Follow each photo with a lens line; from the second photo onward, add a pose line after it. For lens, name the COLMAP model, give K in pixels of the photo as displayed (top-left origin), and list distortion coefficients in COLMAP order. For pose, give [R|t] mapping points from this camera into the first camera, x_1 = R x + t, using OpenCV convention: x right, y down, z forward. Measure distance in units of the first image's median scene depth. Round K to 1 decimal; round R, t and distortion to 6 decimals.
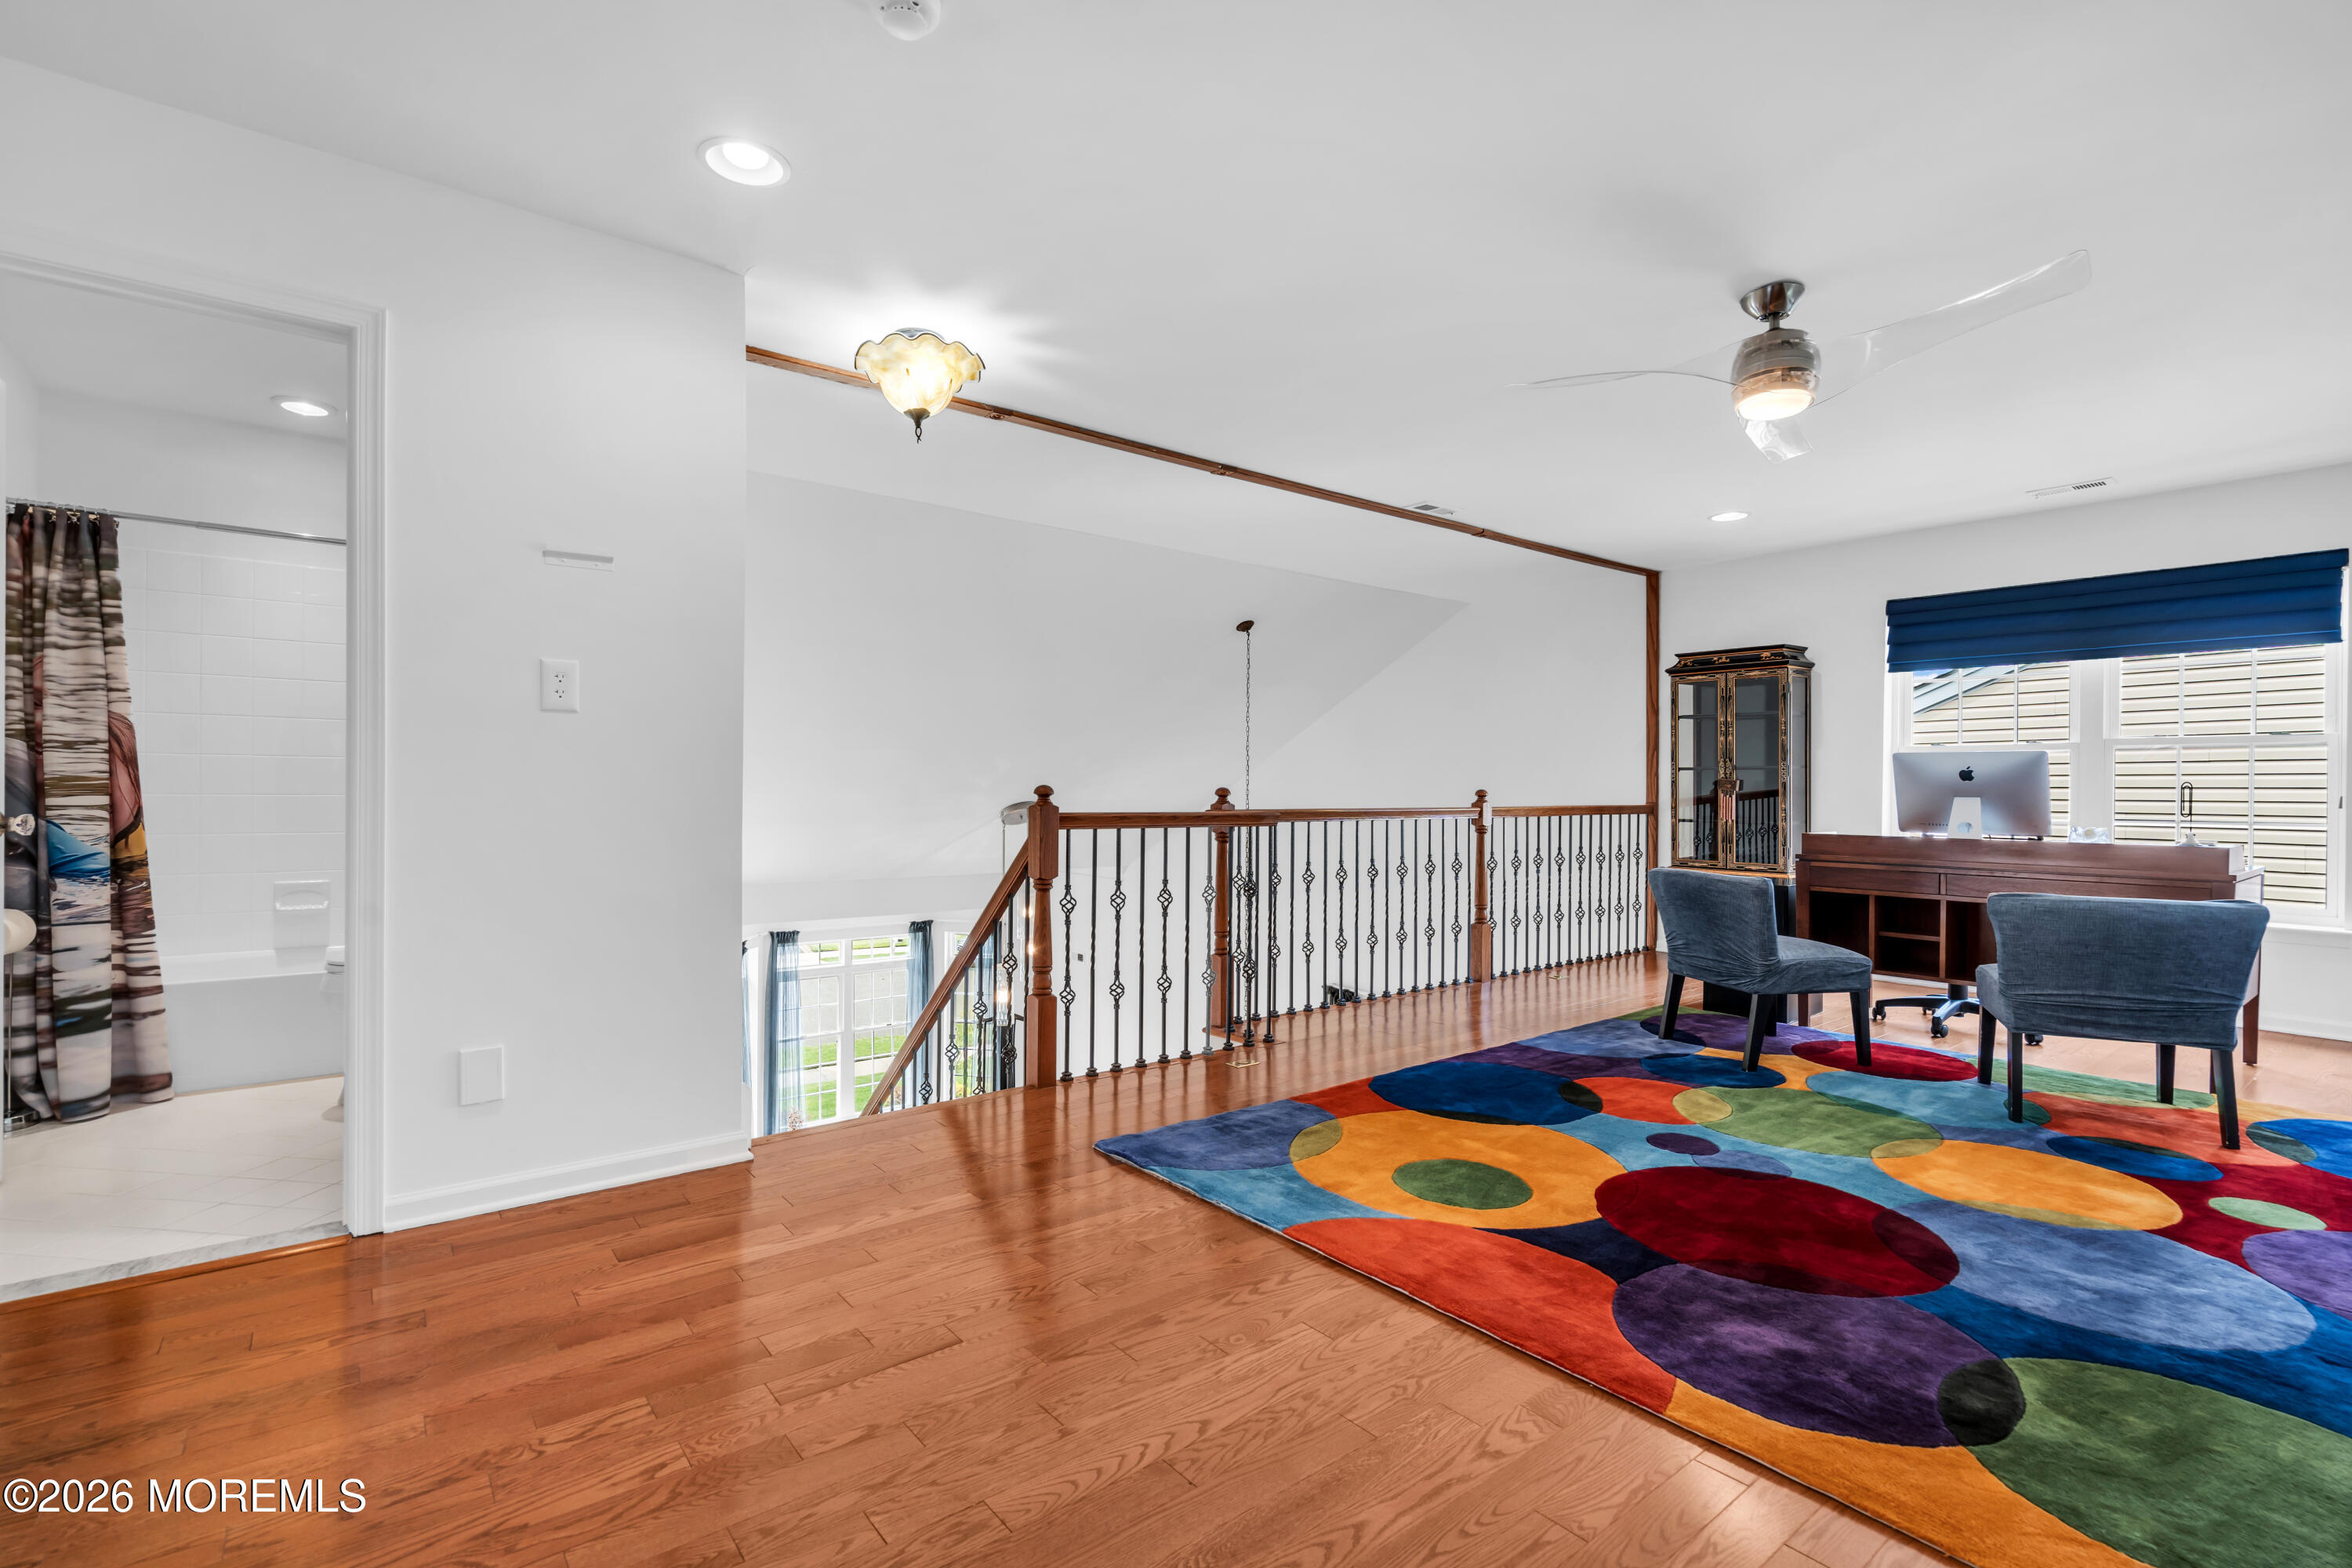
lens RADIAL K [[1069.2, 0, 1159.1], [0, 1069.2, 772.4], [0, 0, 1]] dist [-0.001467, 0.000093]
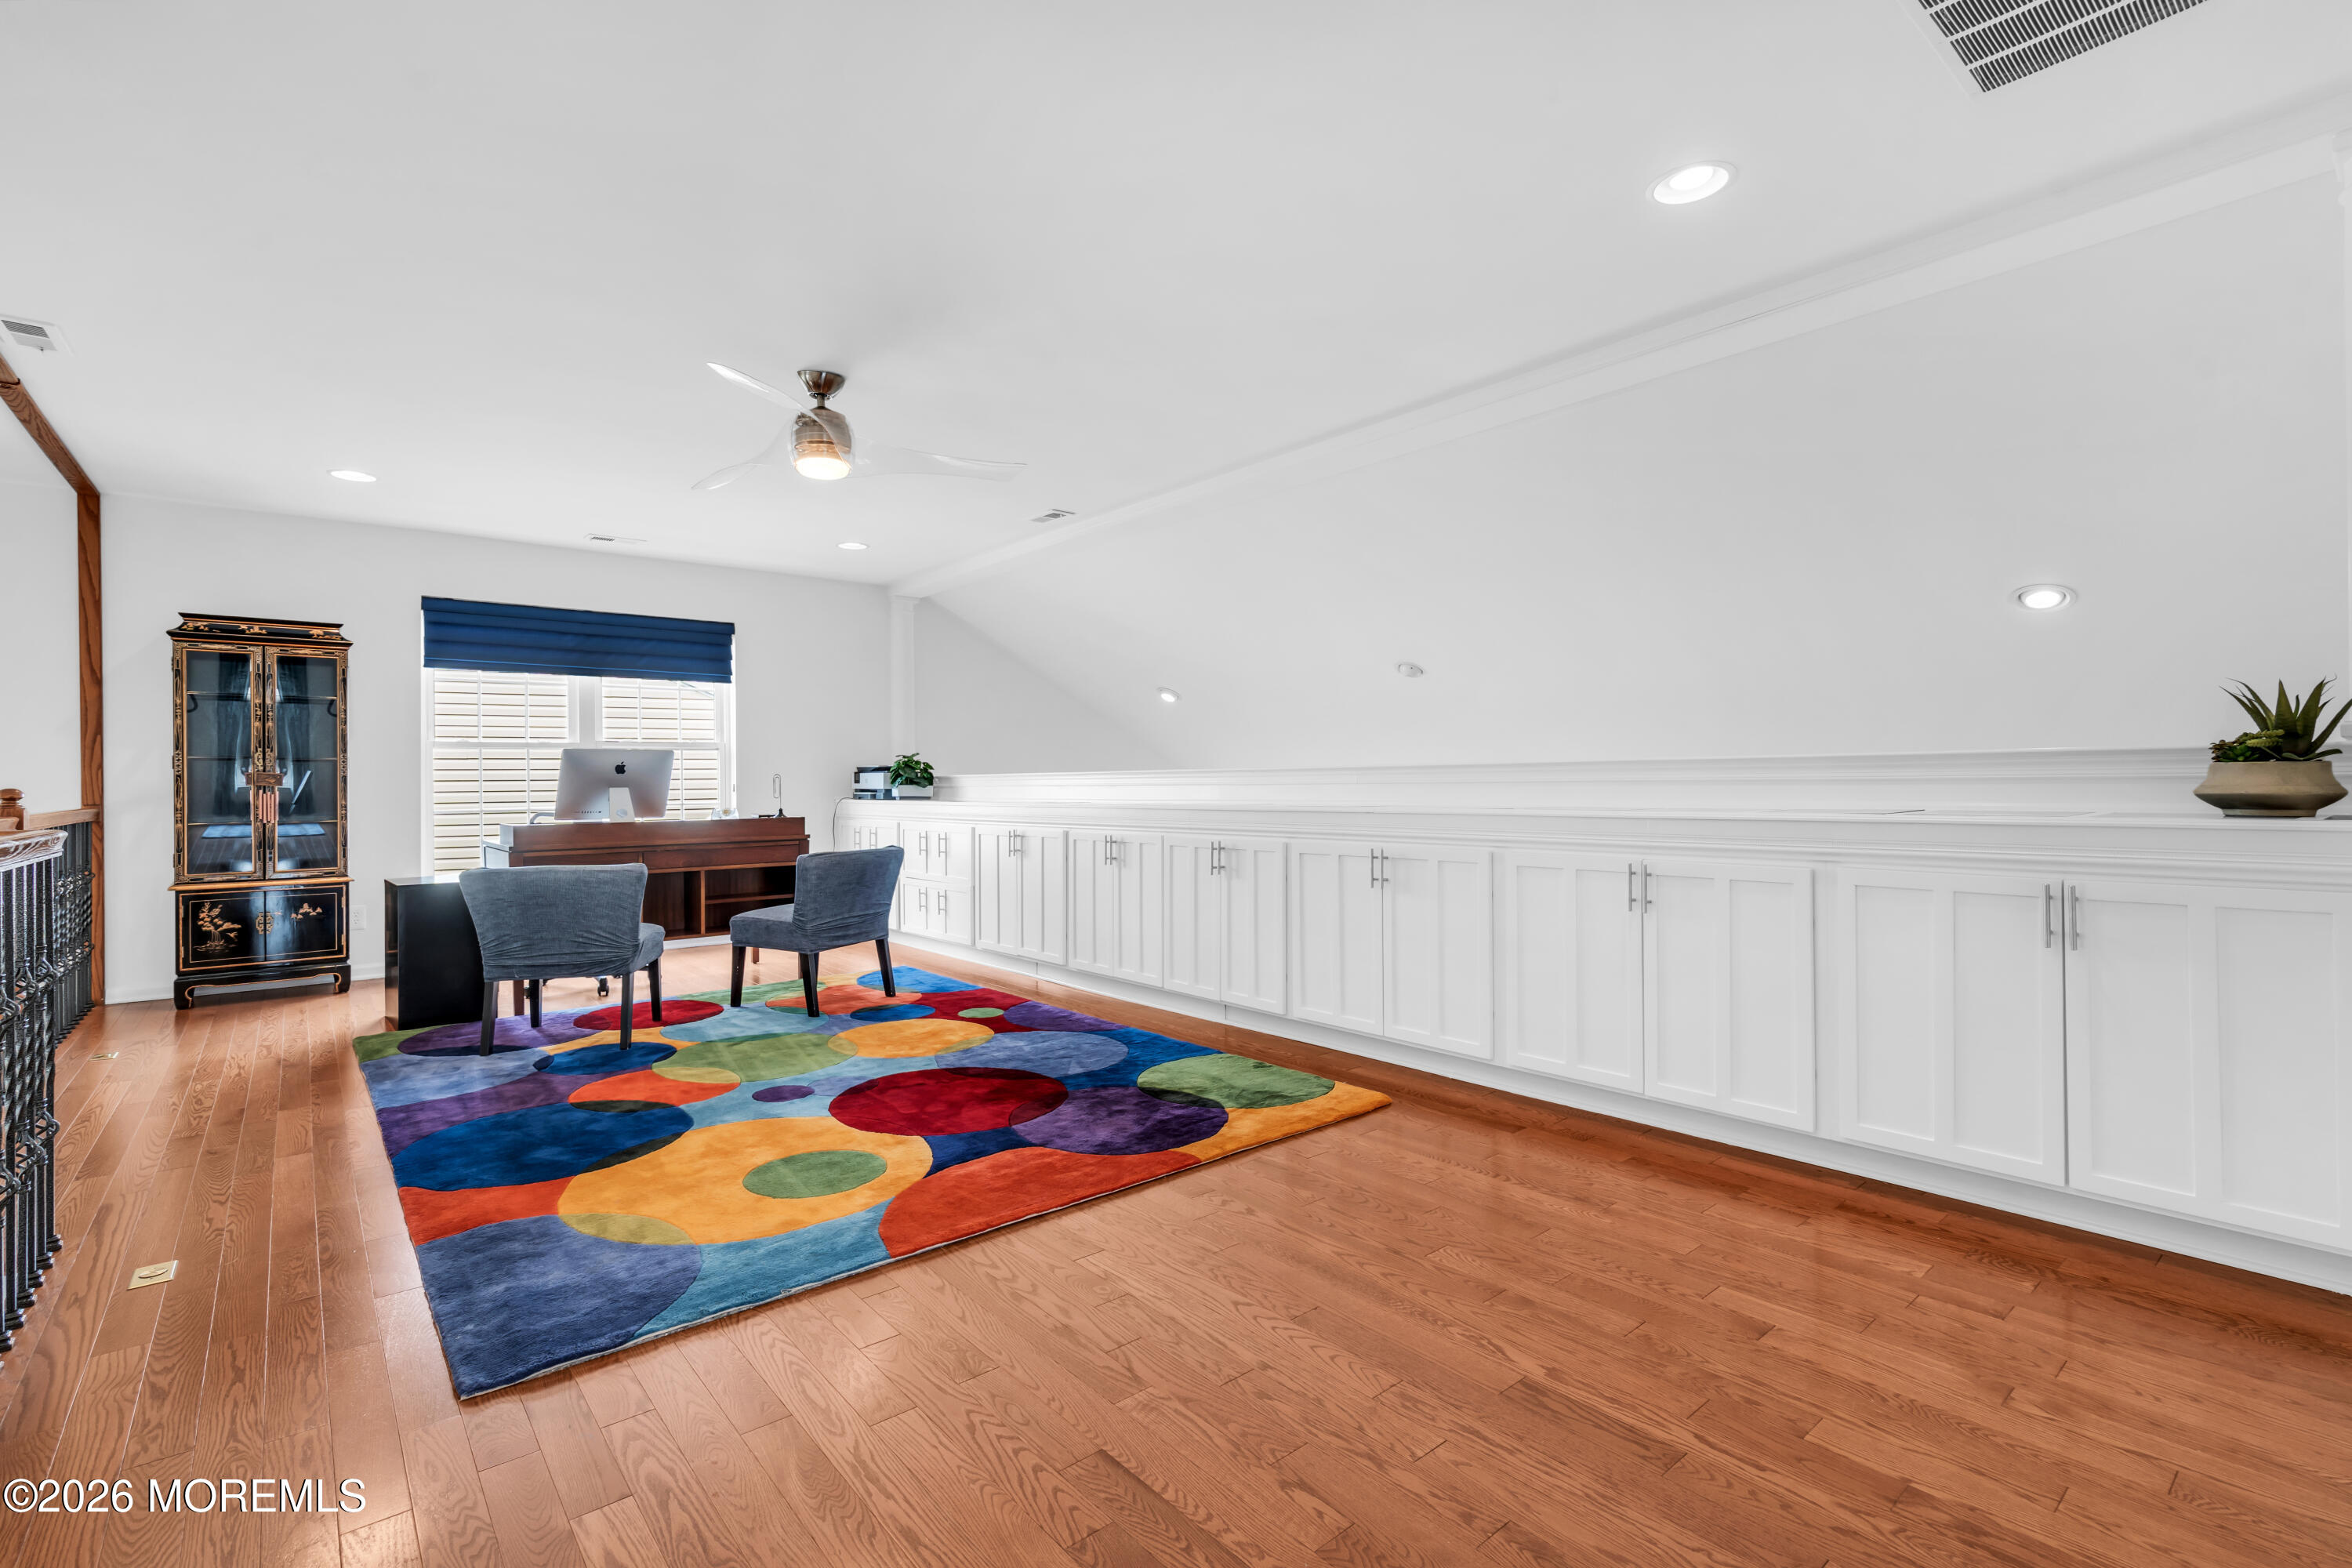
lens RADIAL K [[1069.2, 0, 1159.1], [0, 1069.2, 772.4], [0, 0, 1]] dist [-0.001467, 0.000093]
pose [[-0.034971, 0.001995, 0.999386, -0.658575], [-0.006402, 0.999977, -0.002220, 0.006641], [-0.999368, -0.006475, -0.034958, 0.642330]]
